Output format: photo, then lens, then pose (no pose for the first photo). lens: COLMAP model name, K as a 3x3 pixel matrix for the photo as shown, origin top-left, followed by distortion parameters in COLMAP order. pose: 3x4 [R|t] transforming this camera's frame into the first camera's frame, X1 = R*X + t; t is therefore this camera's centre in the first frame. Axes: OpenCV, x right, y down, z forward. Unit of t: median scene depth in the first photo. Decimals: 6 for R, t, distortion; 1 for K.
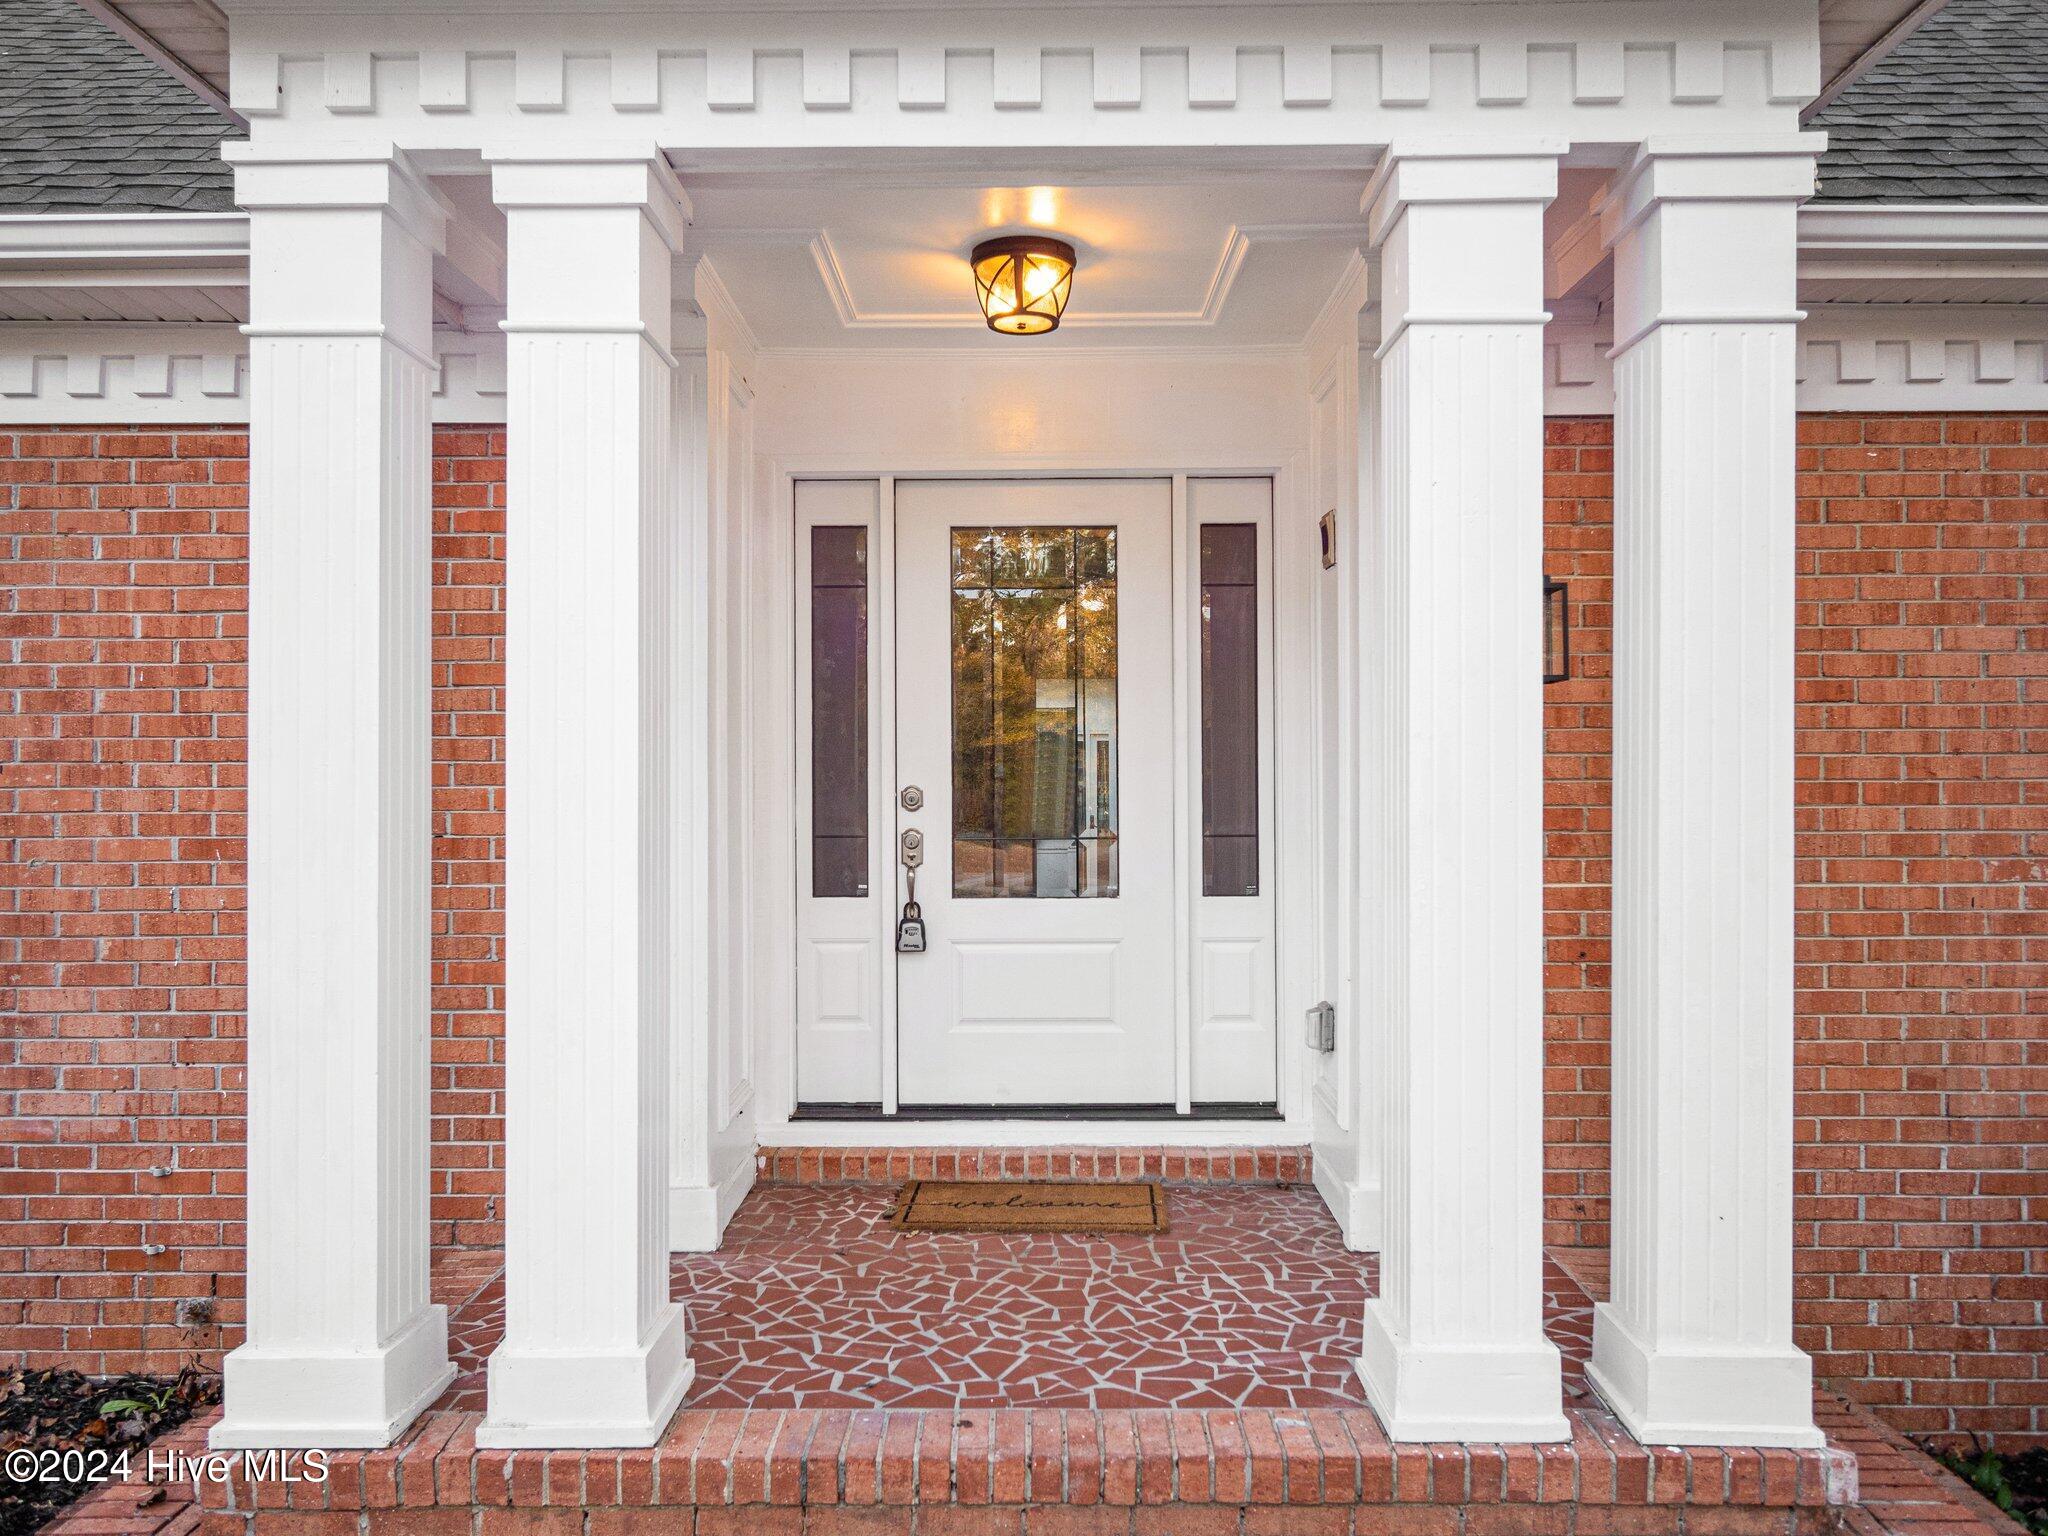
lens RADIAL K [[1532.8, 0, 1024.0], [0, 1532.8, 768.0], [0, 0, 1]] dist [-0.000784, -0.000254]
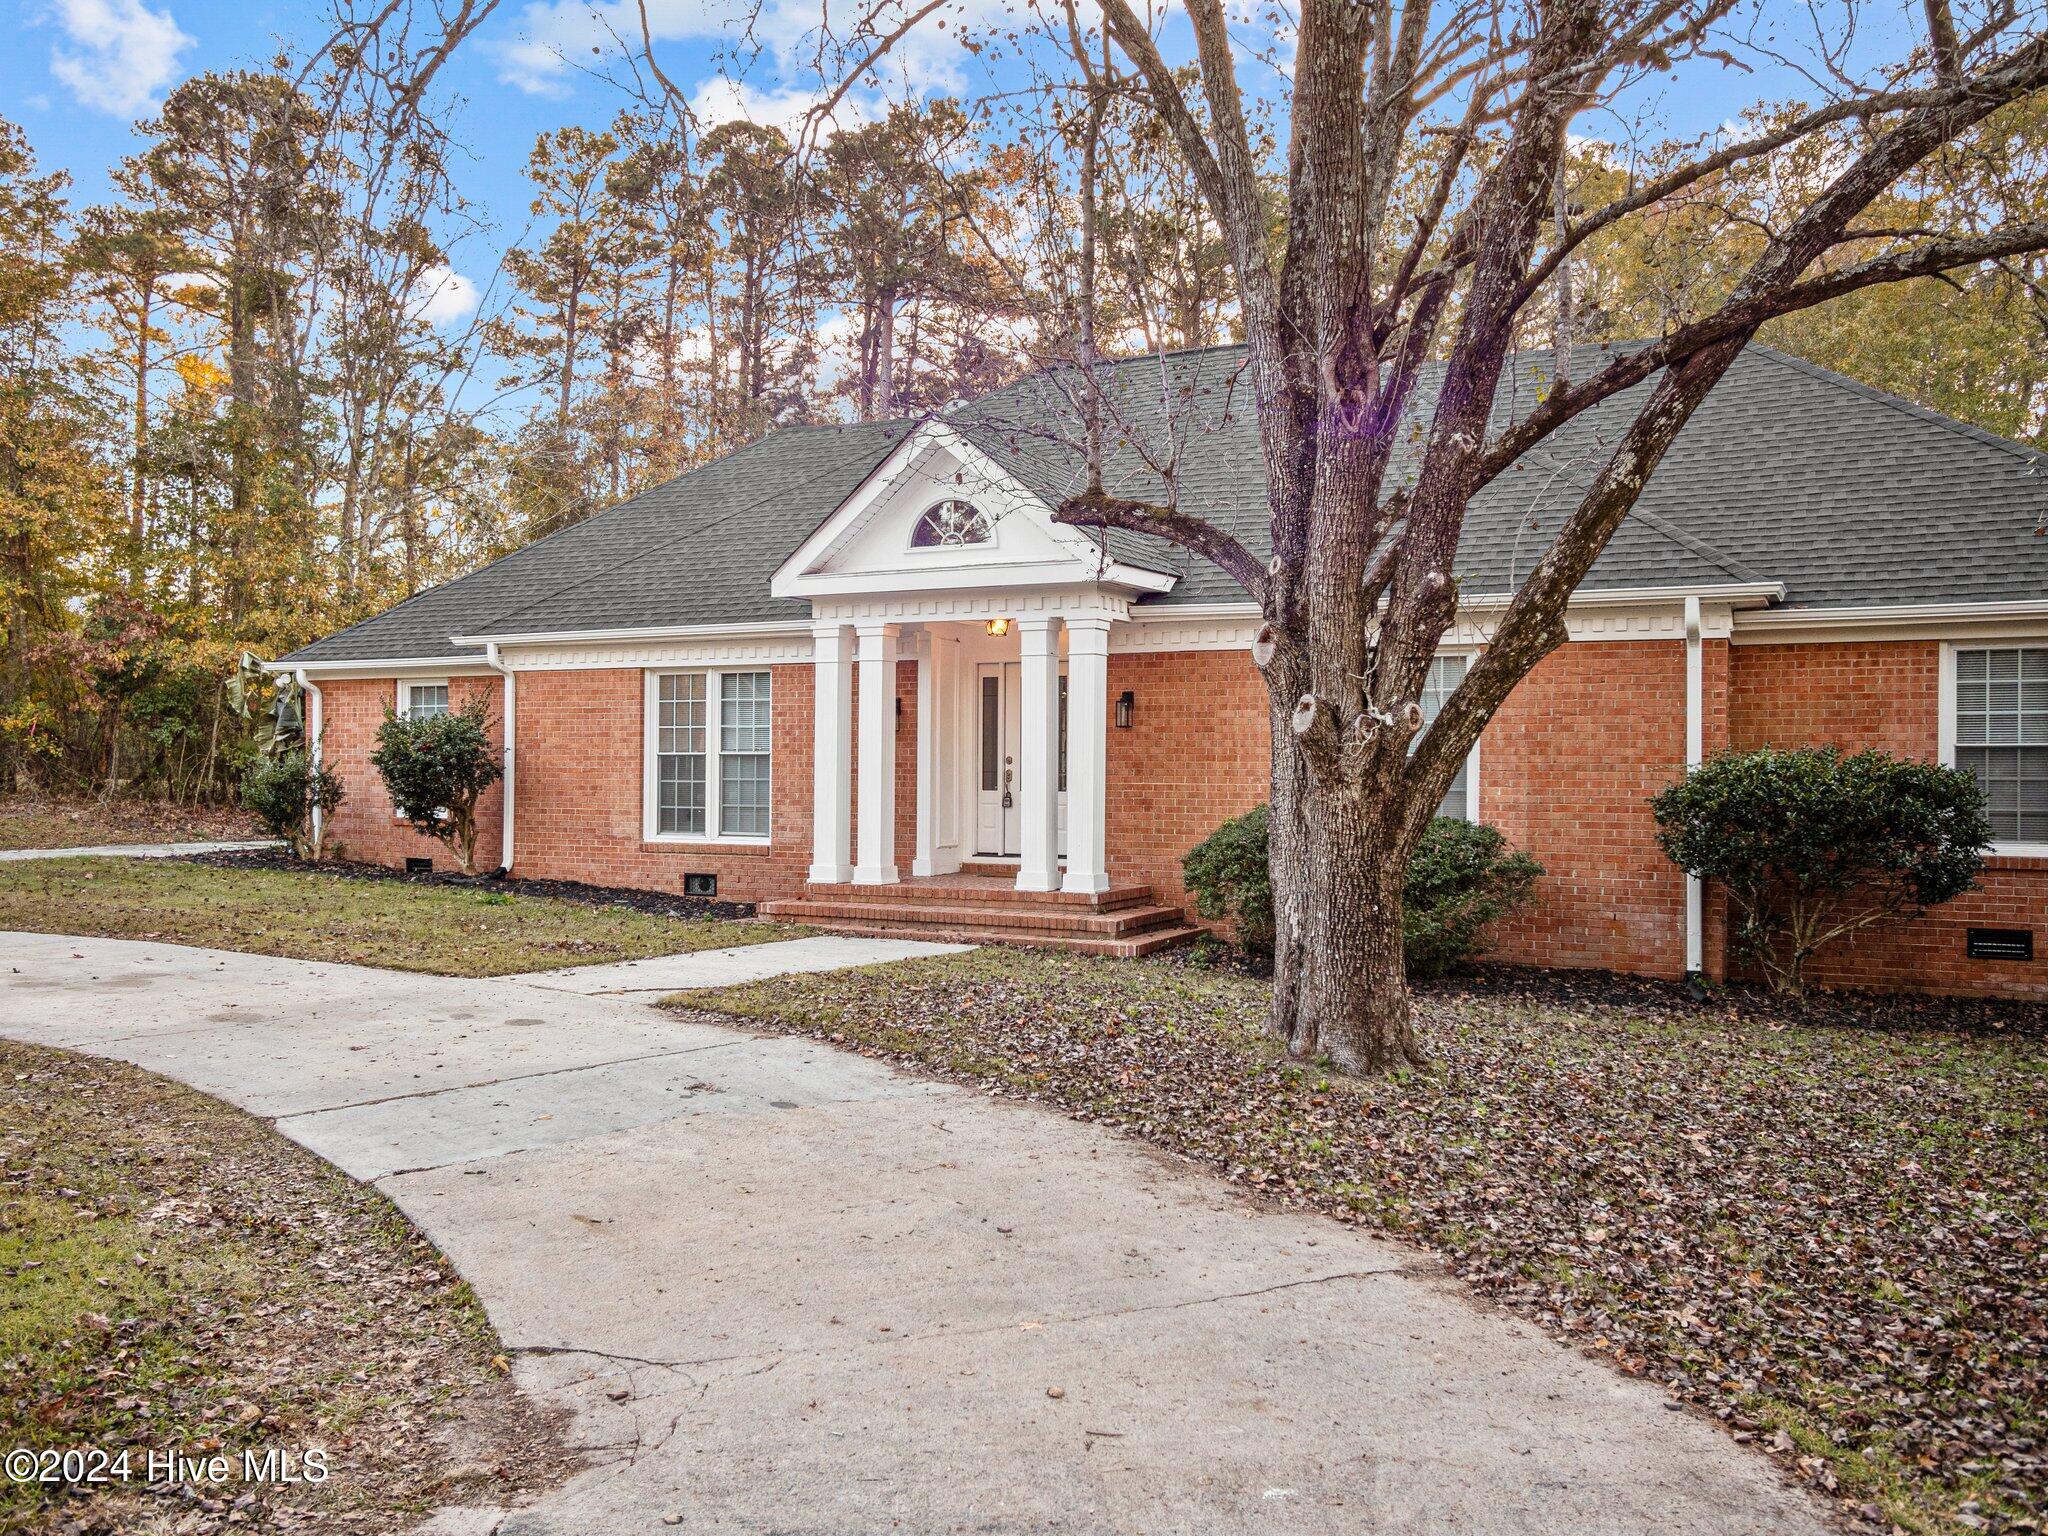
lens RADIAL K [[1679.8, 0, 1024.0], [0, 1679.8, 768.0], [0, 0, 1]] dist [-0.003448, 0.002681]
pose [[0.896510, 0.006094, -0.442982, 1.564787], [-0.000472, 0.999918, 0.012802, -0.009859], [0.443024, -0.011268, 0.896439, -2.231503]]
